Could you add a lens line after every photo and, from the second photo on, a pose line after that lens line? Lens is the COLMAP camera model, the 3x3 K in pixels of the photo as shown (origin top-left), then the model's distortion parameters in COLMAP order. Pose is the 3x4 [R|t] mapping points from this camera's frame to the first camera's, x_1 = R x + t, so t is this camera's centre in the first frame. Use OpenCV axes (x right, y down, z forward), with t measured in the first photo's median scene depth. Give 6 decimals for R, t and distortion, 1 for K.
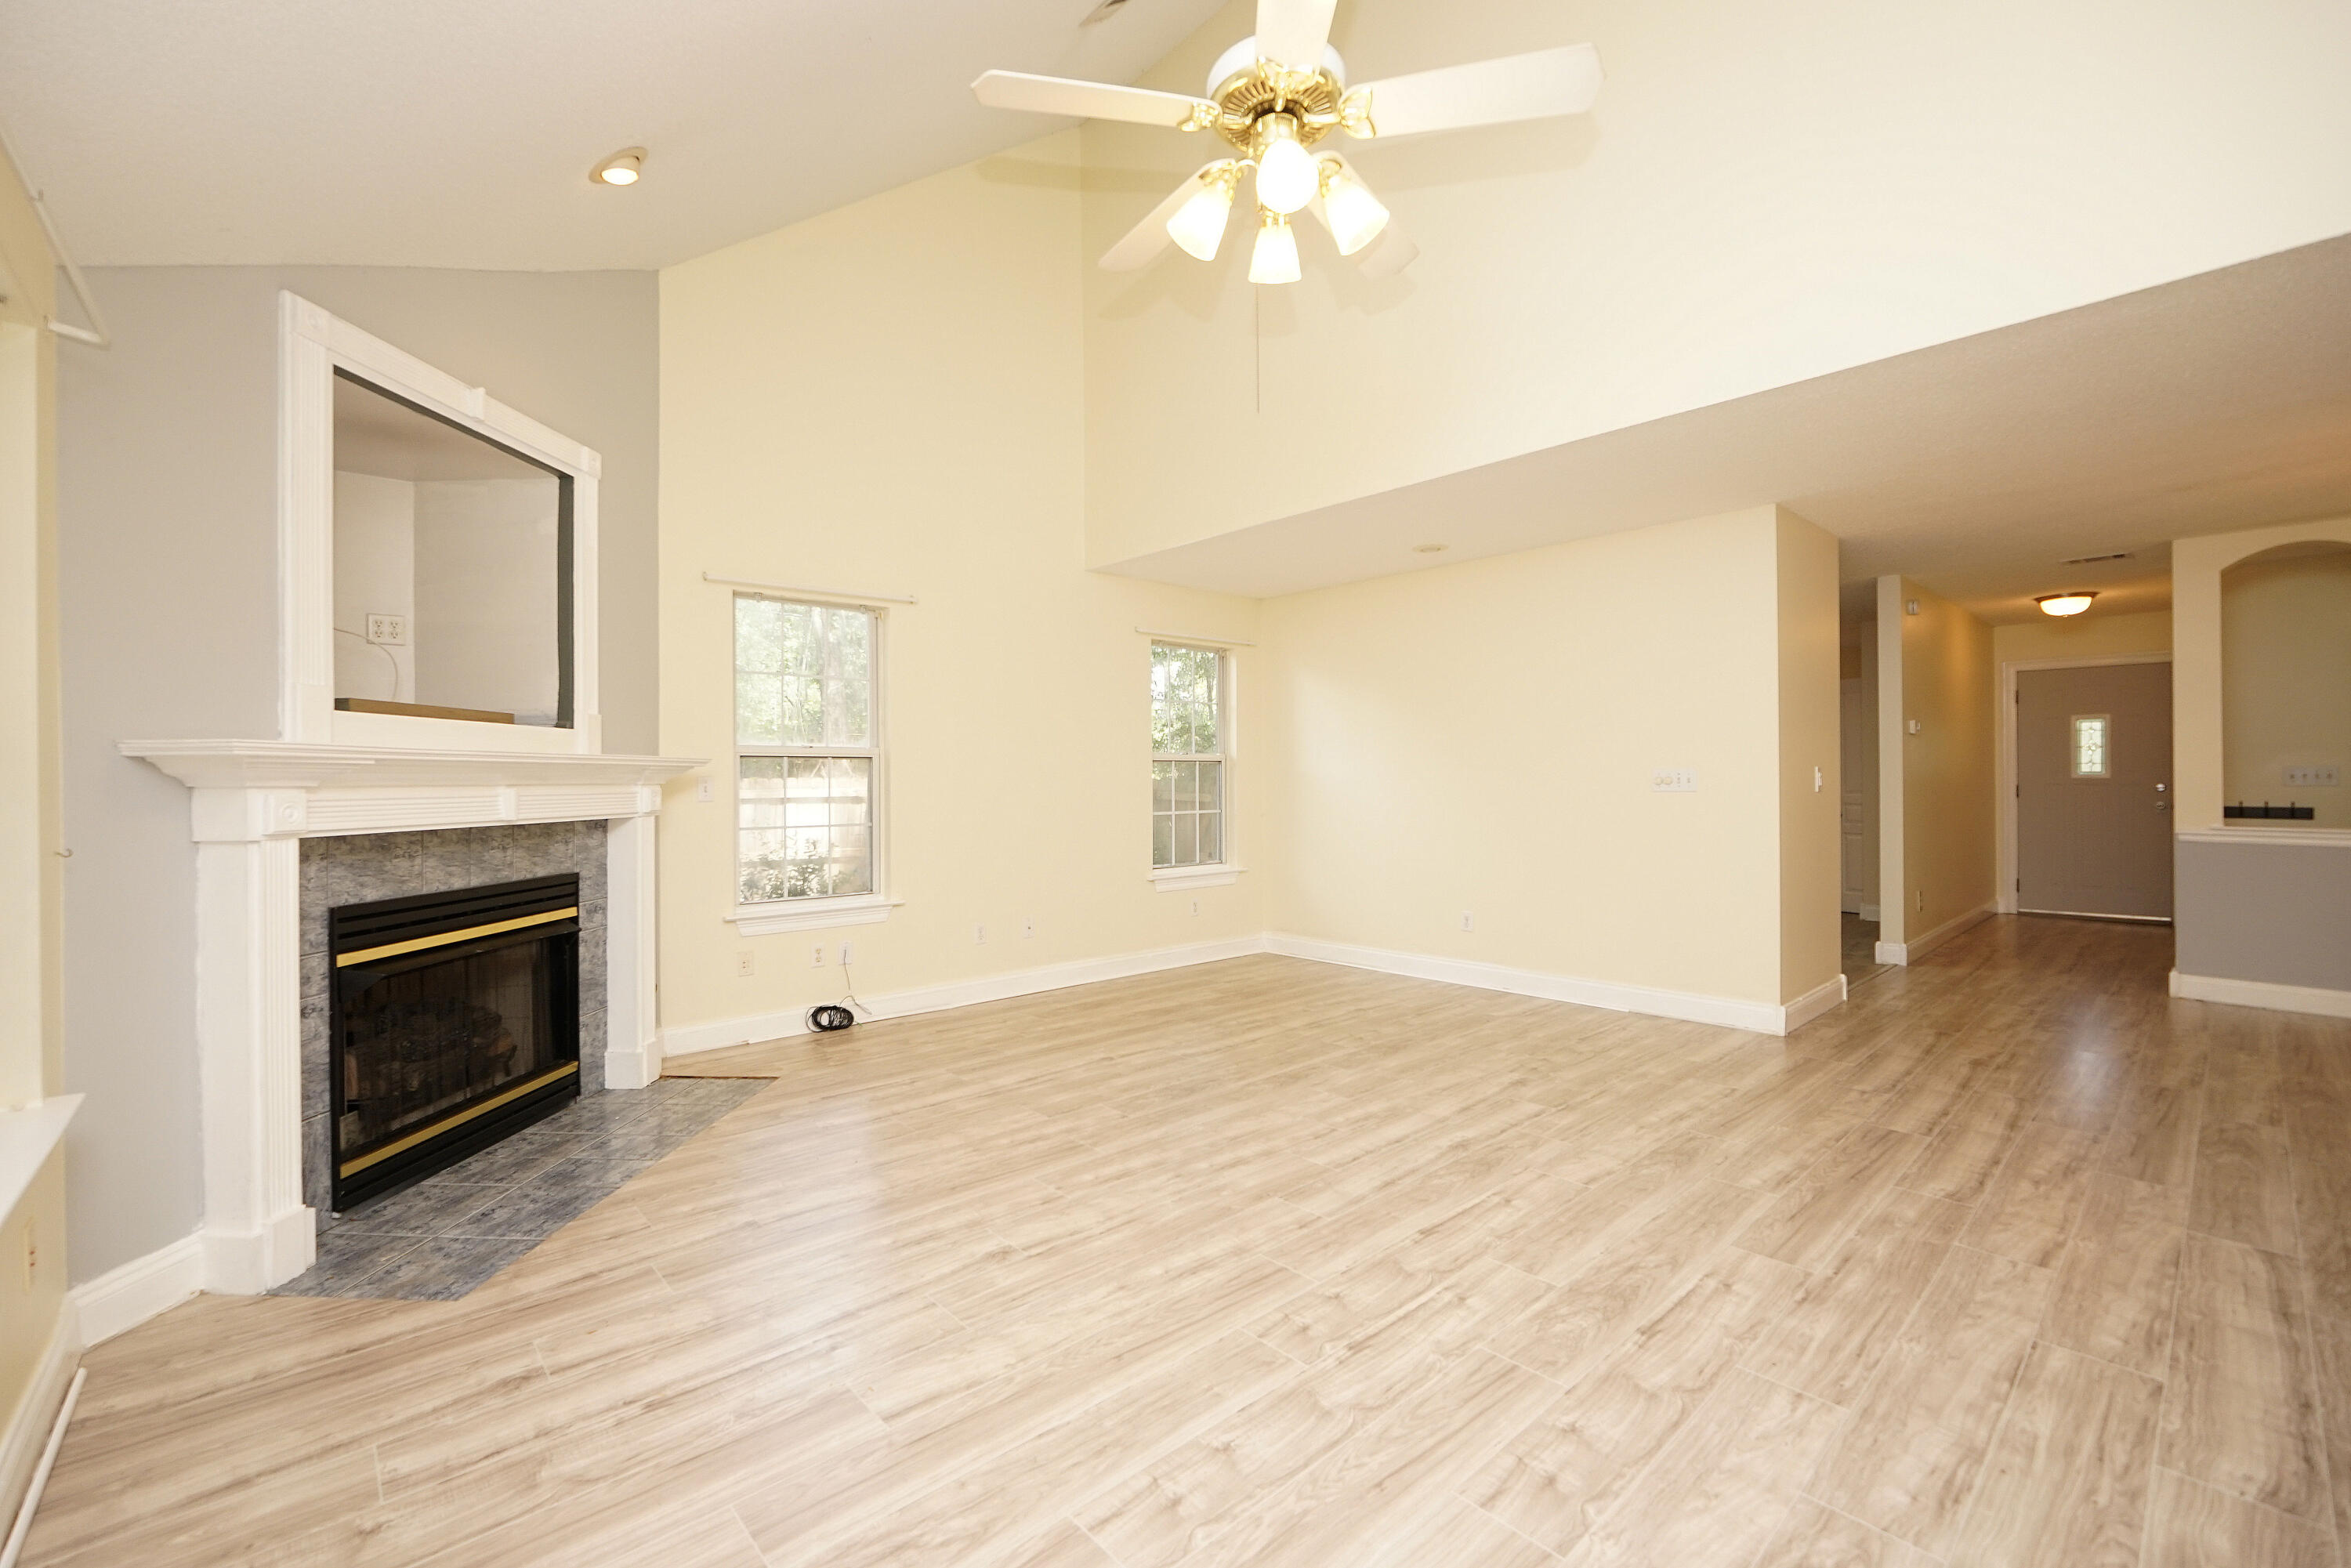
lens RADIAL K [[993.0, 0, 1146.9], [0, 993.0, 773.5], [0, 0, 1]] dist [-0.014640, 0.007083]
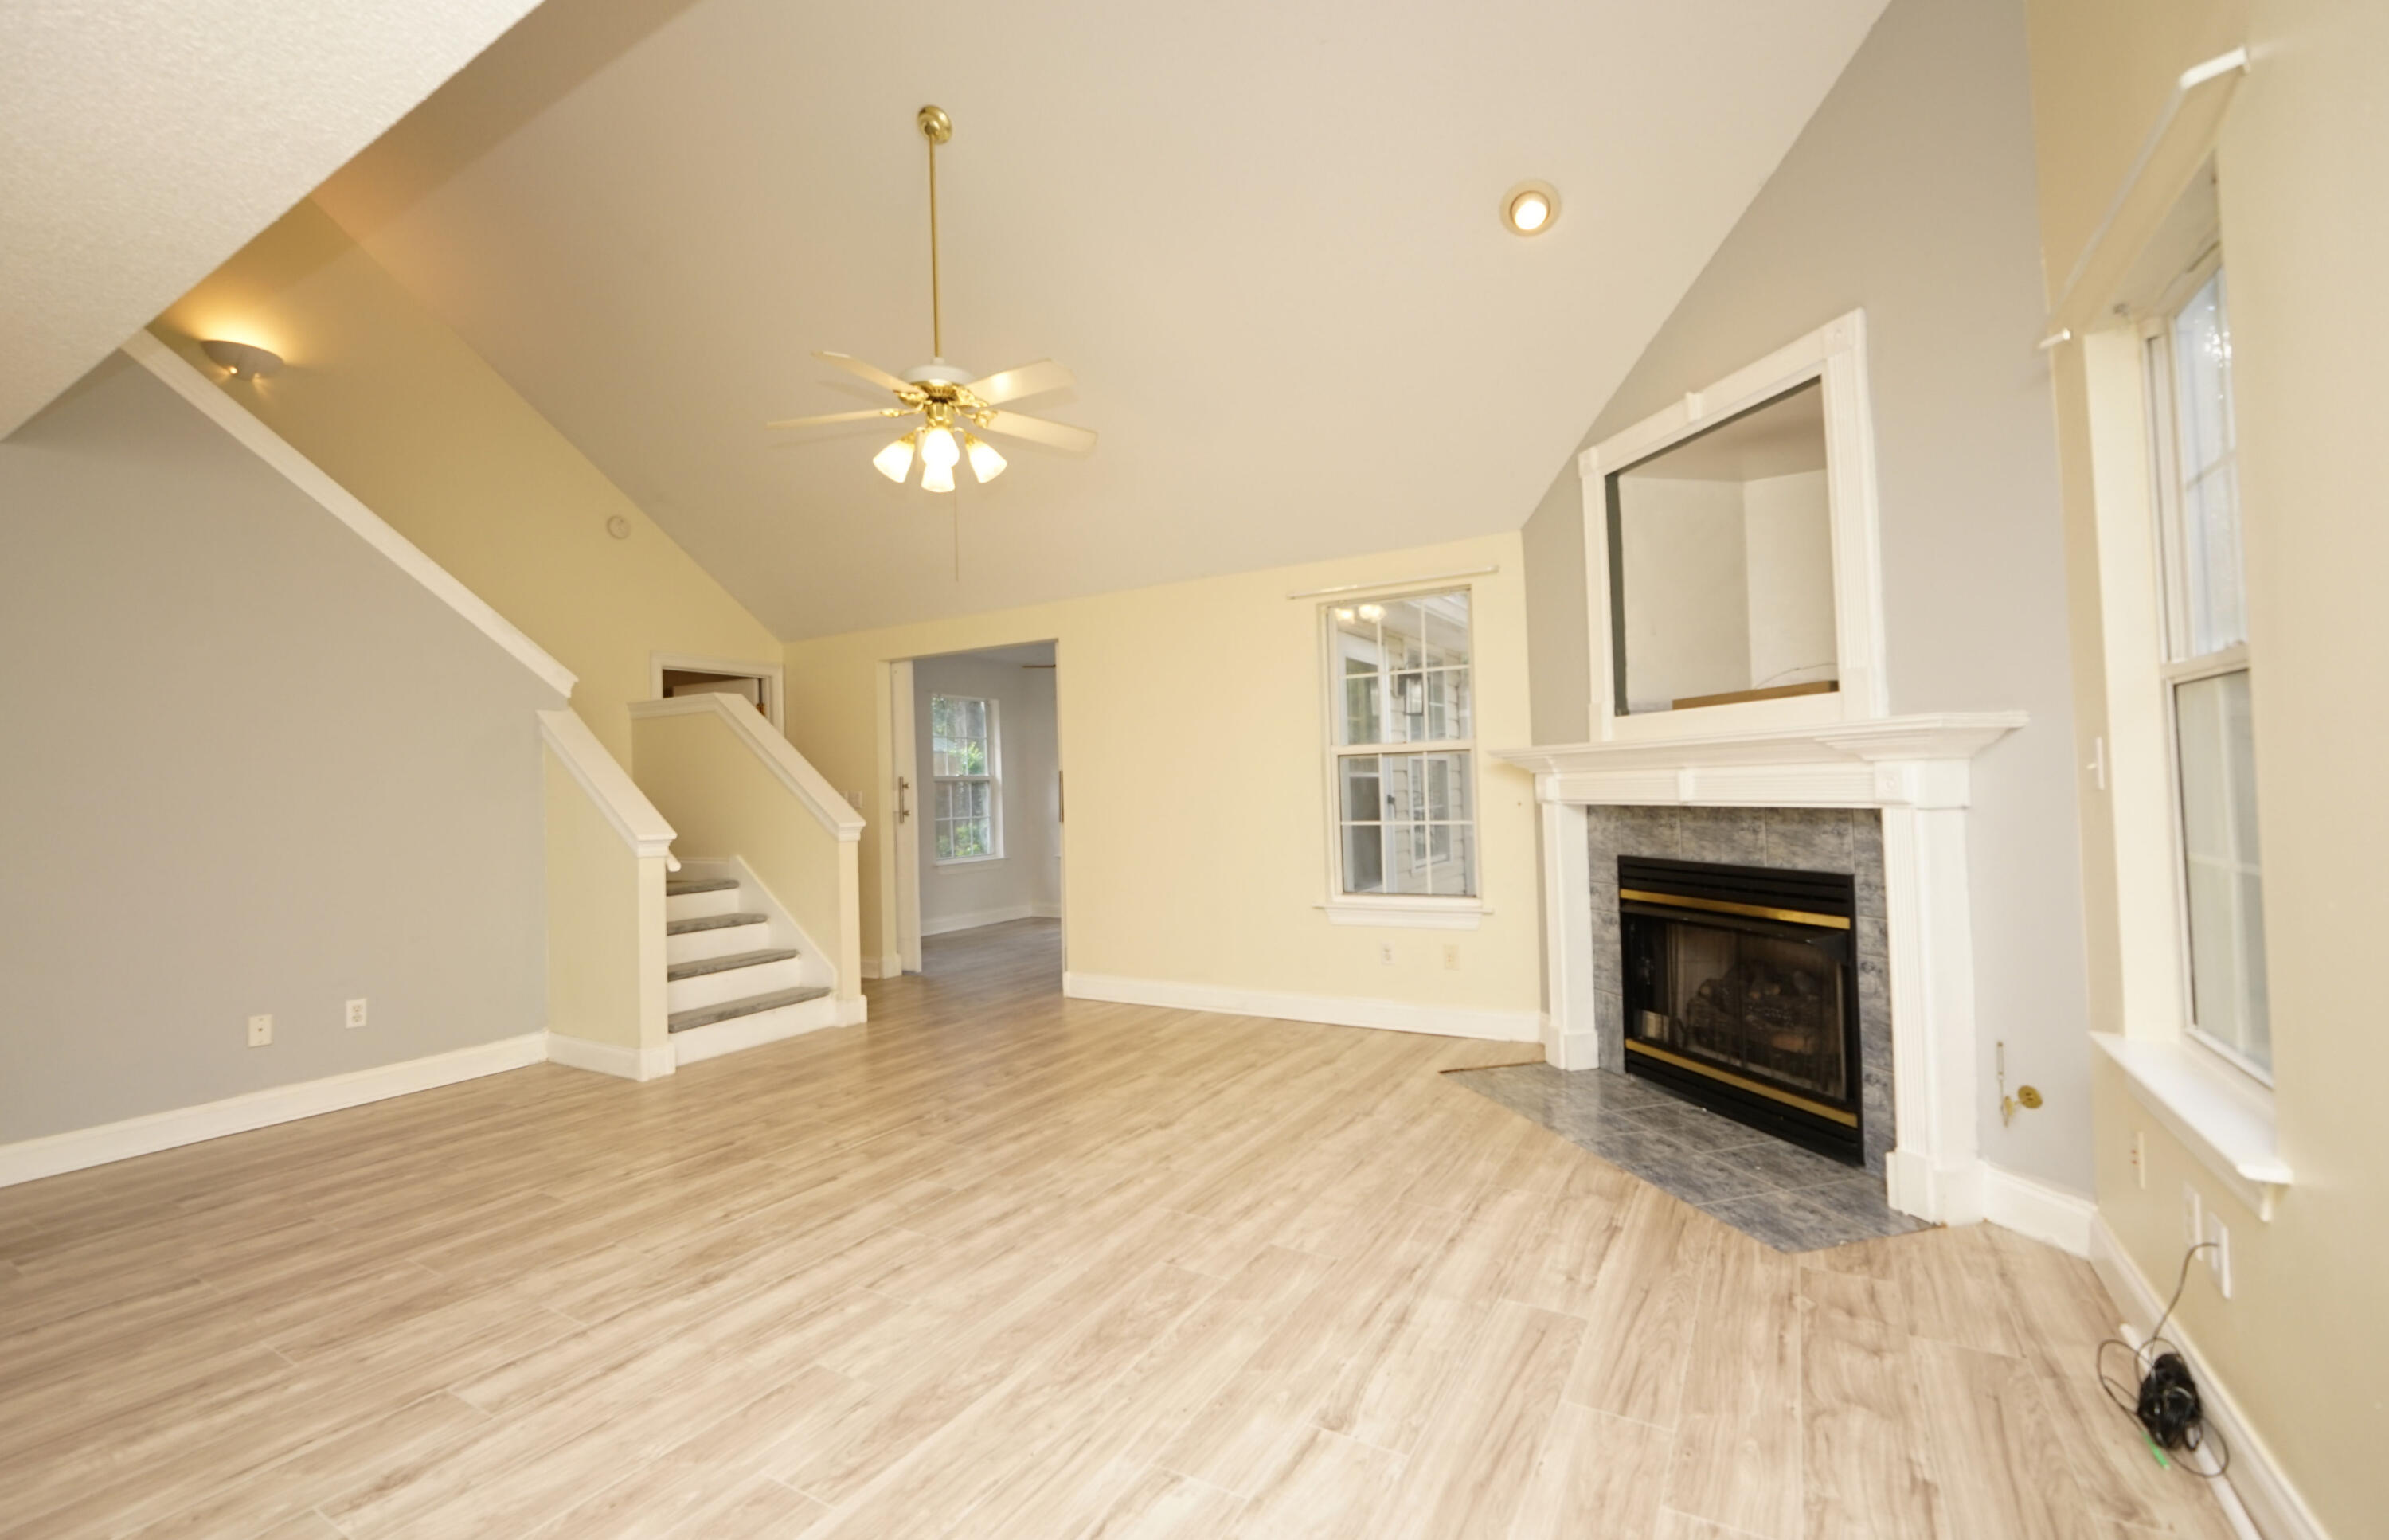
lens RADIAL K [[1018.9, 0, 1143.2], [0, 1018.9, 764.0], [0, 0, 1]] dist [-0.011707, 0.000758]
pose [[-0.960395, 0.026684, -0.277363, 0.204652], [0.036442, 0.998883, -0.030085, 0.019401], [0.276250, -0.039001, -0.960294, 1.873952]]
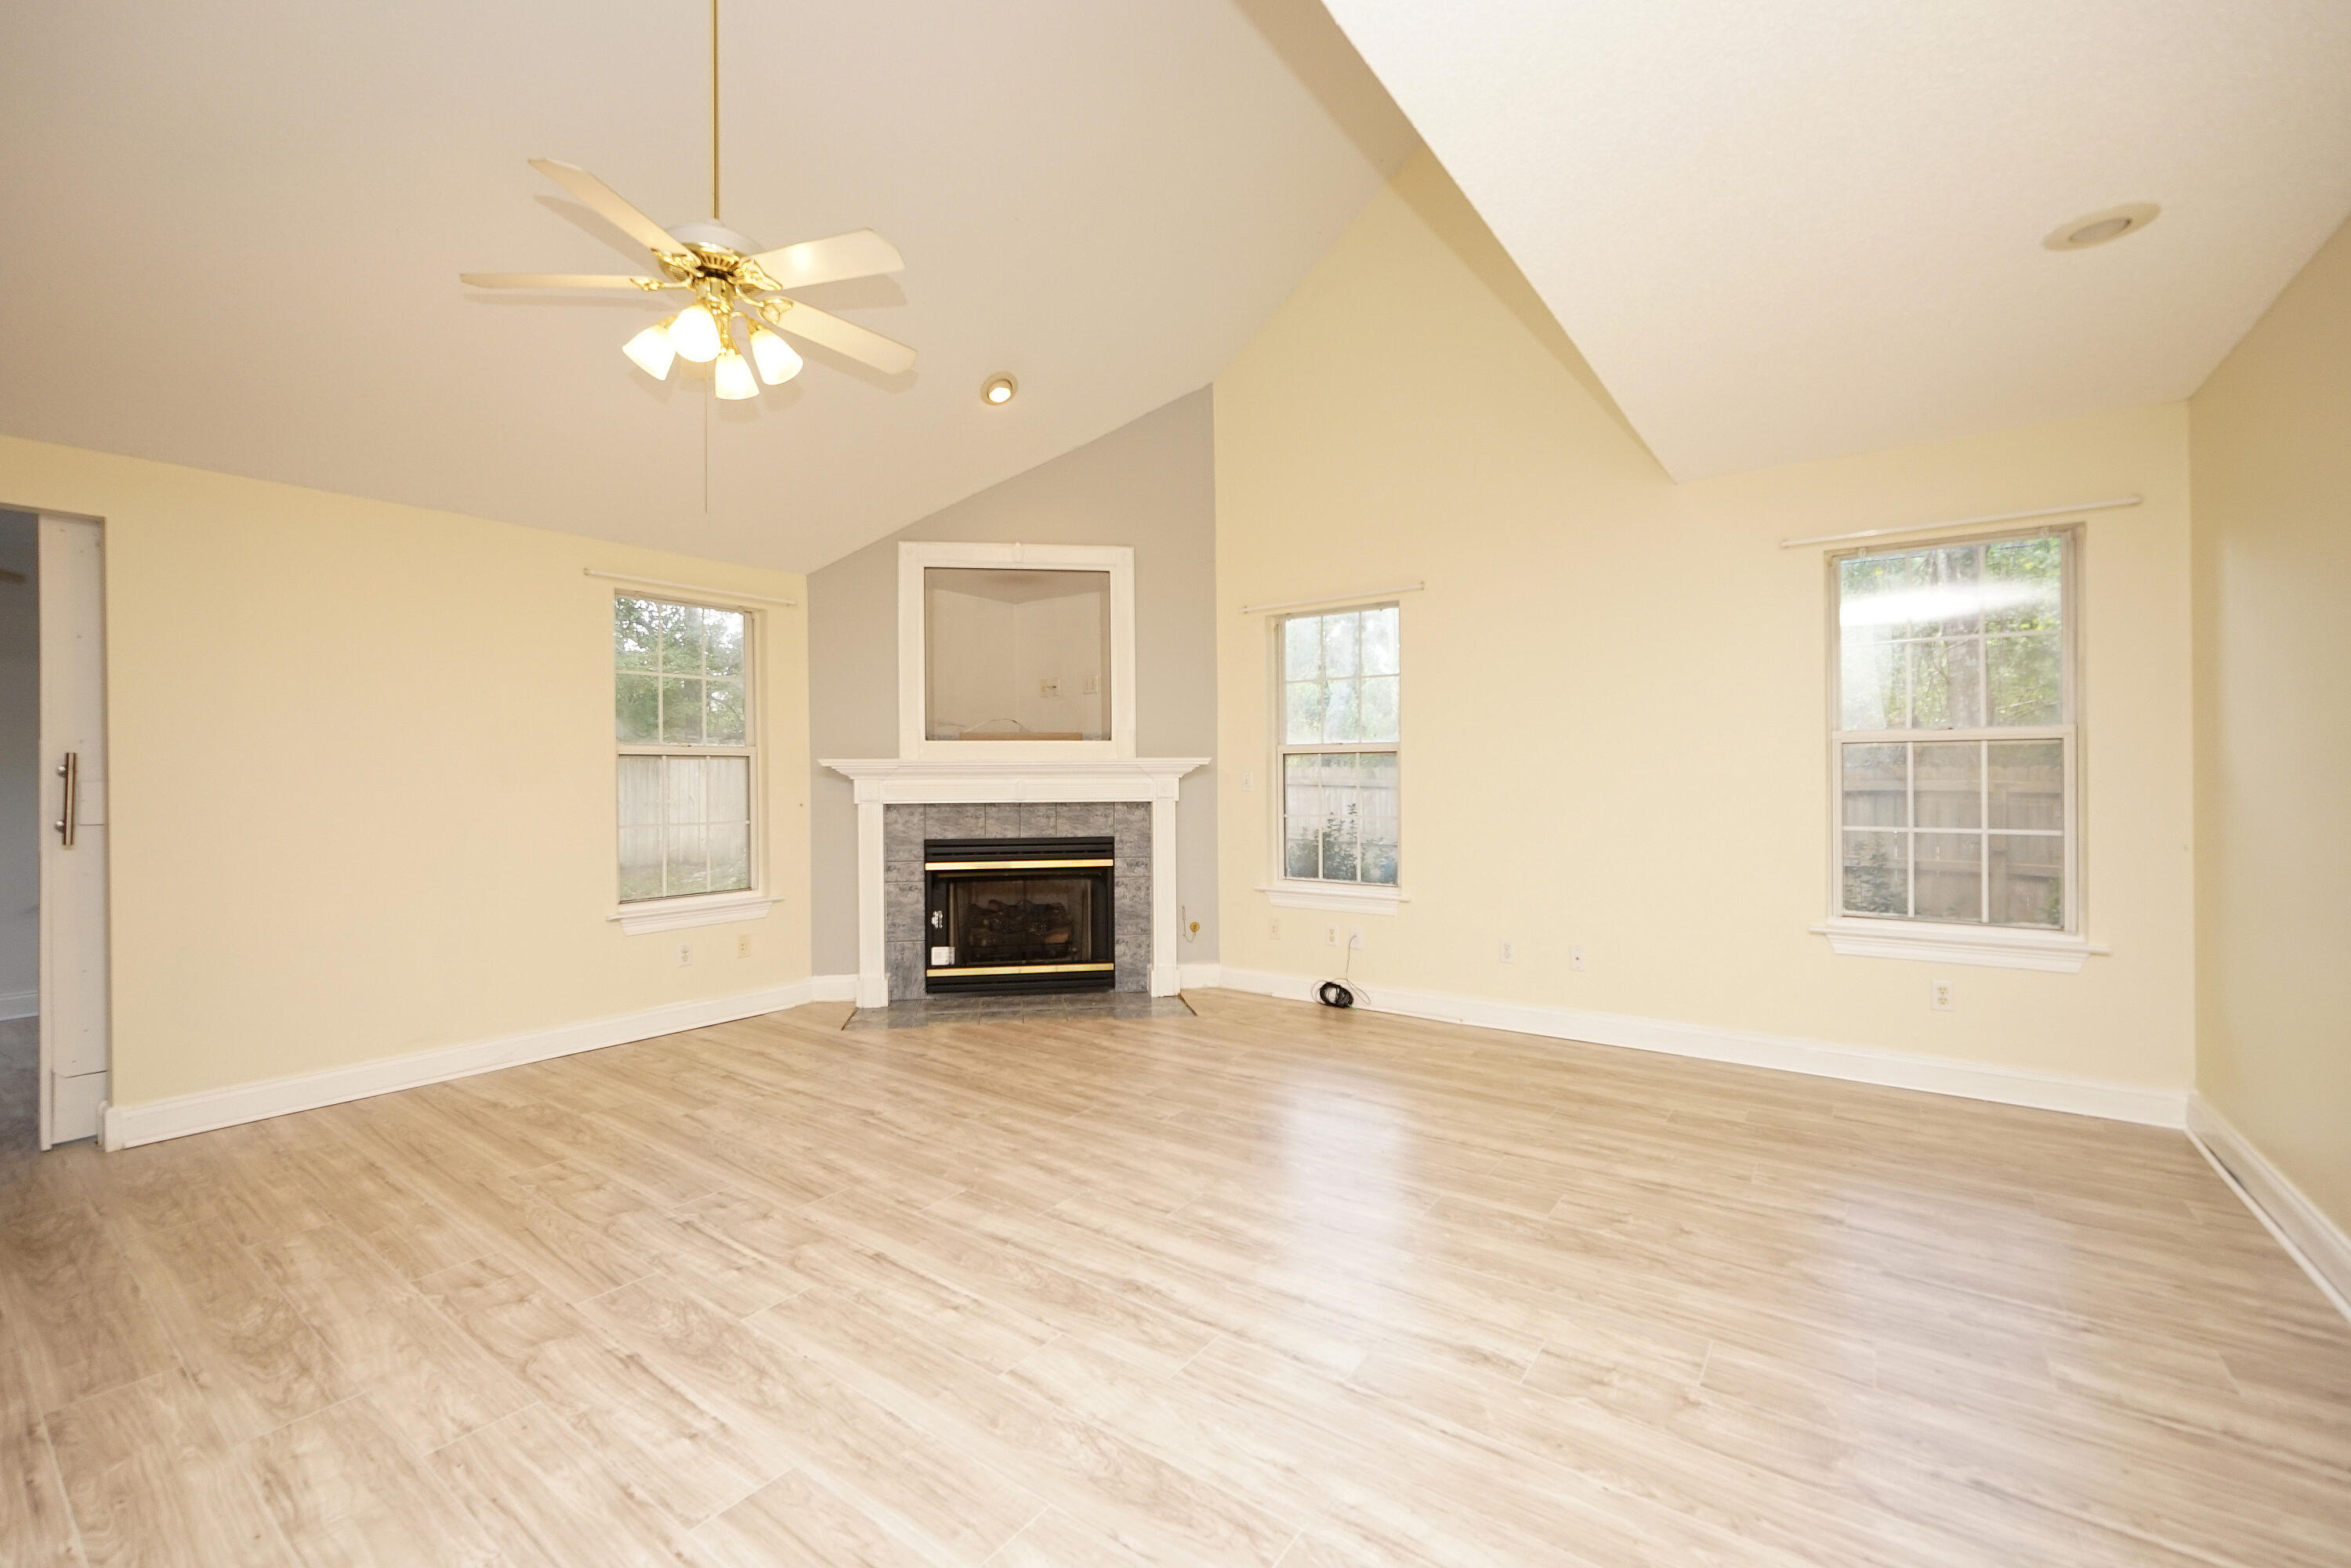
lens RADIAL K [[993.0, 0, 1146.9], [0, 993.0, 773.5], [0, 0, 1]] dist [-0.014640, 0.007083]
pose [[0.192480, 0.001733, -0.981299, 1.040945], [0.010688, 0.999935, 0.003862, -0.000586], [0.981243, -0.011231, 0.192449, 0.887036]]
